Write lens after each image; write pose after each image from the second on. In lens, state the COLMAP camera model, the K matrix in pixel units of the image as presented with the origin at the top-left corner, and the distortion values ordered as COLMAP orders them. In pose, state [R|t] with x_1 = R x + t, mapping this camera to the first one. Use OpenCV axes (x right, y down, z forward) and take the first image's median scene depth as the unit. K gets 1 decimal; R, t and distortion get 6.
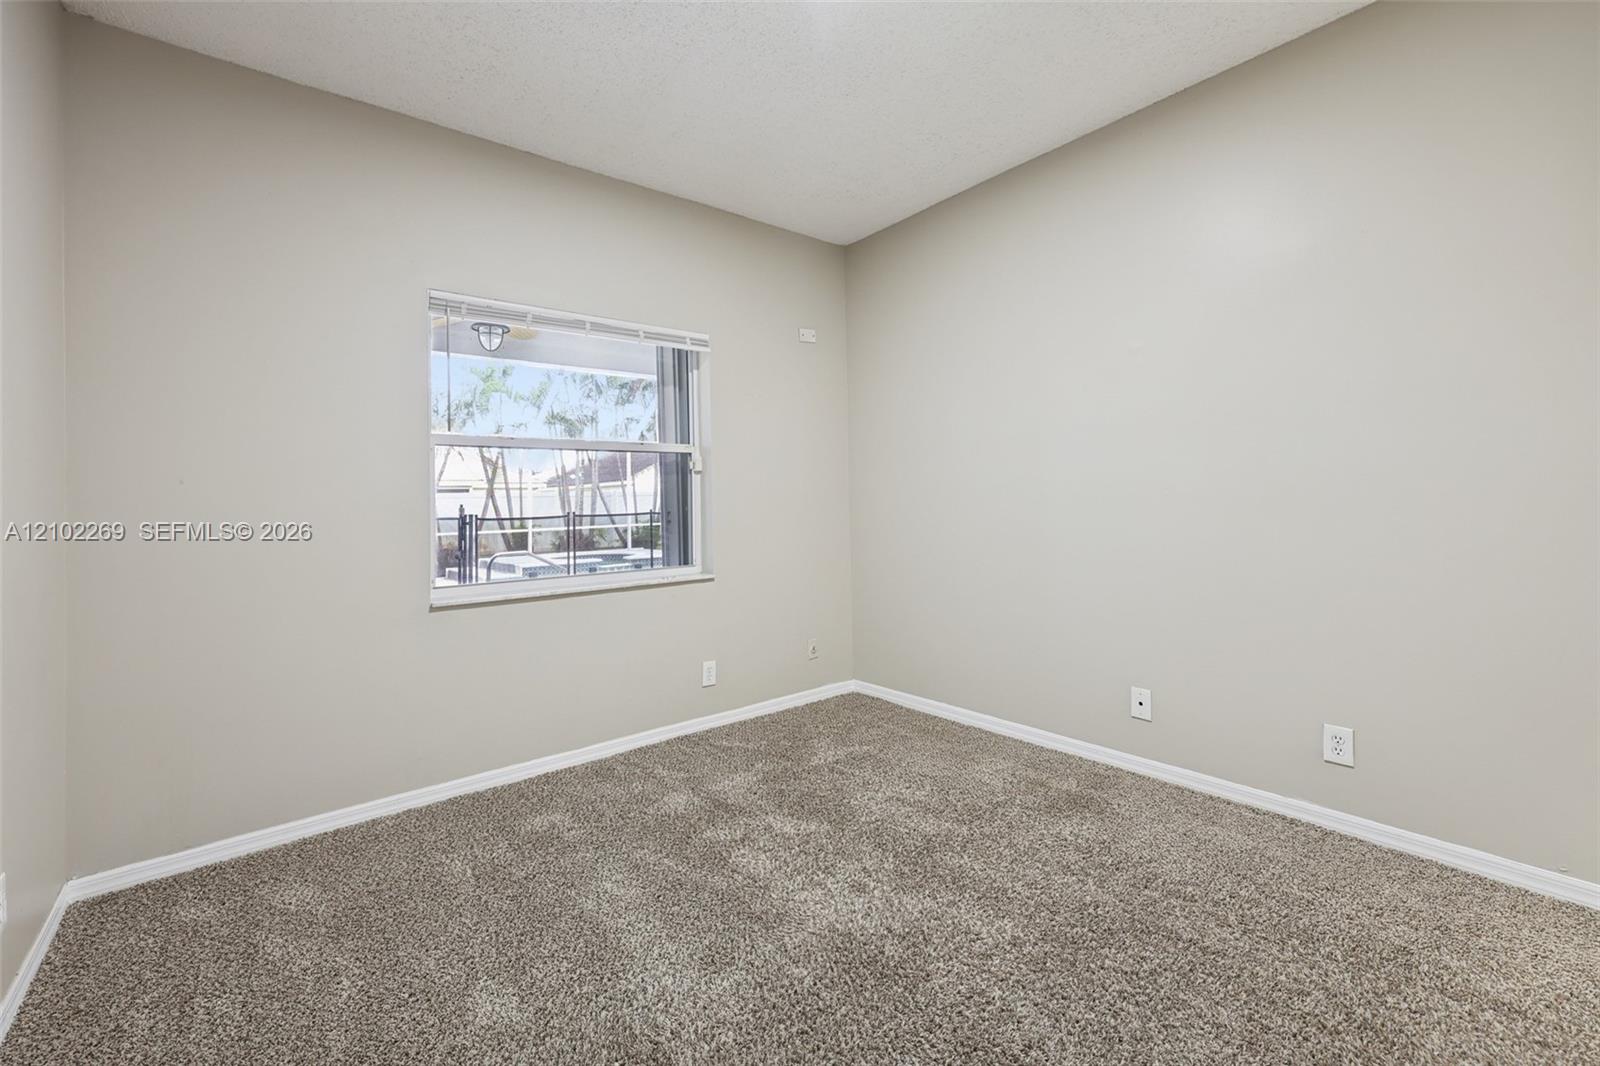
lens RADIAL K [[658.6, 0, 800.1], [0, 658.6, 516.9], [0, 0, 1]] dist [0.000989, 0.000082]
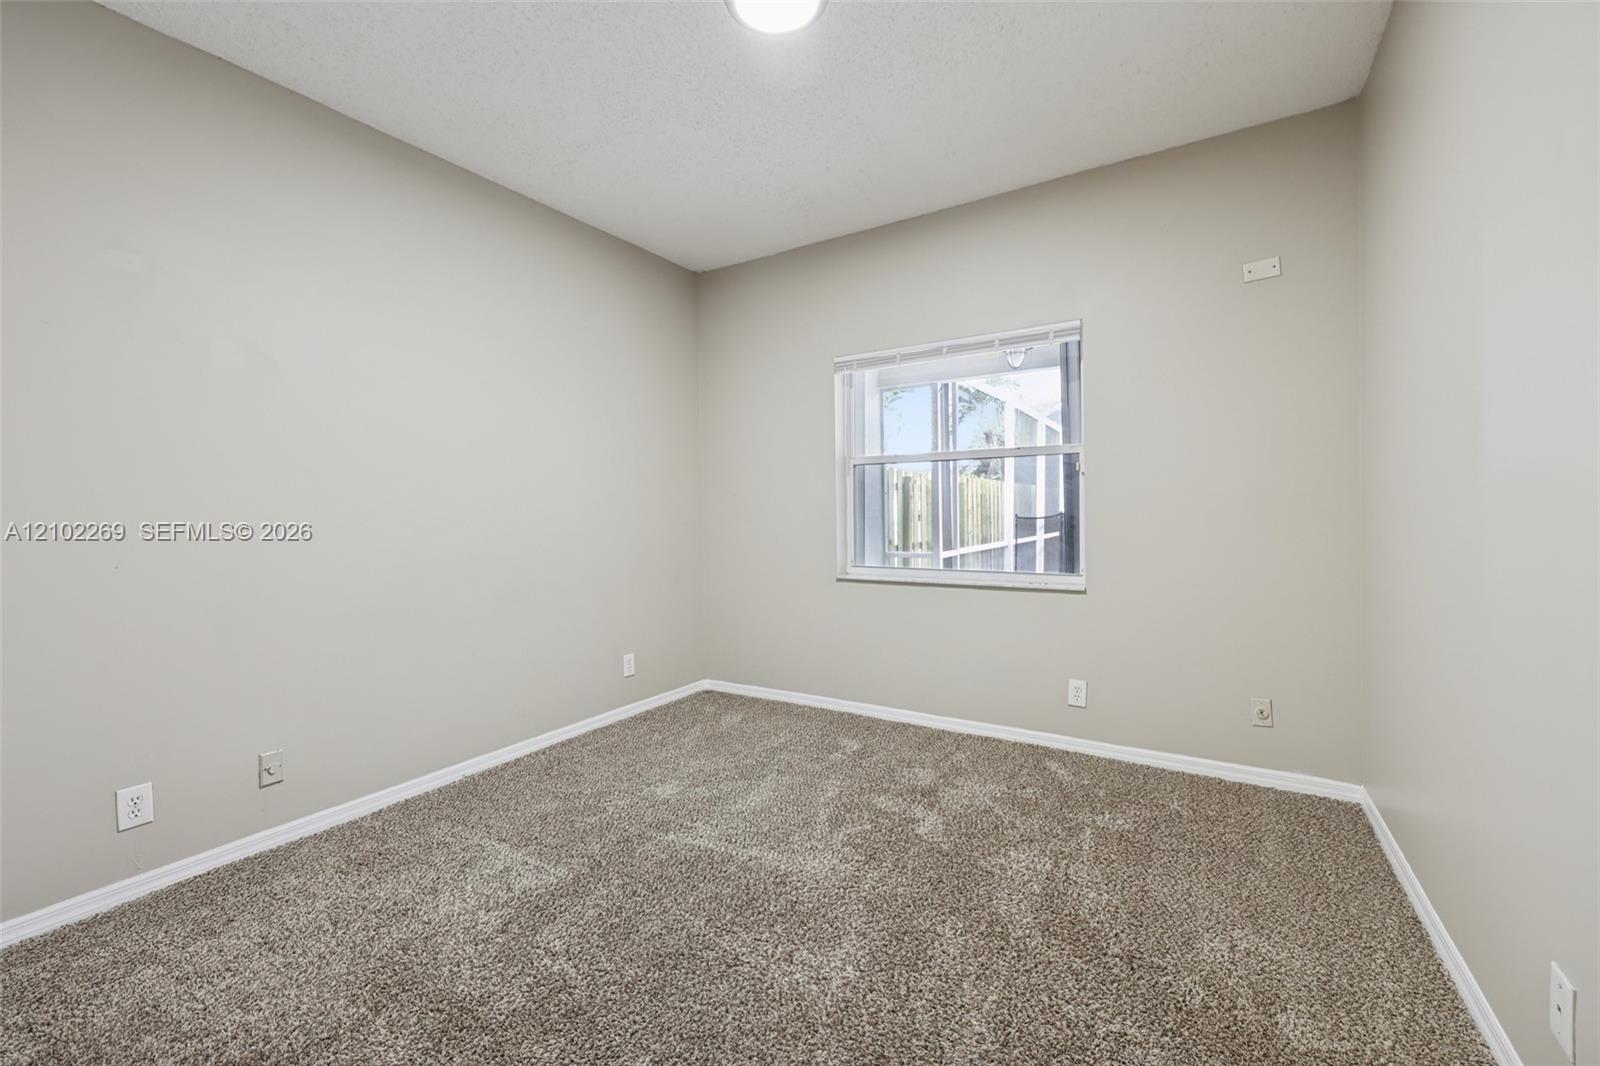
lens RADIAL K [[662.1, 0, 803.7], [0, 662.1, 539.7], [0, 0, 1]] dist [-0.000524, 0.000160]
pose [[0.321607, 0.057975, -0.945097, 0.695425], [-0.007242, 0.998245, 0.058771, -0.032628], [0.946845, -0.012056, 0.321463, 0.389532]]
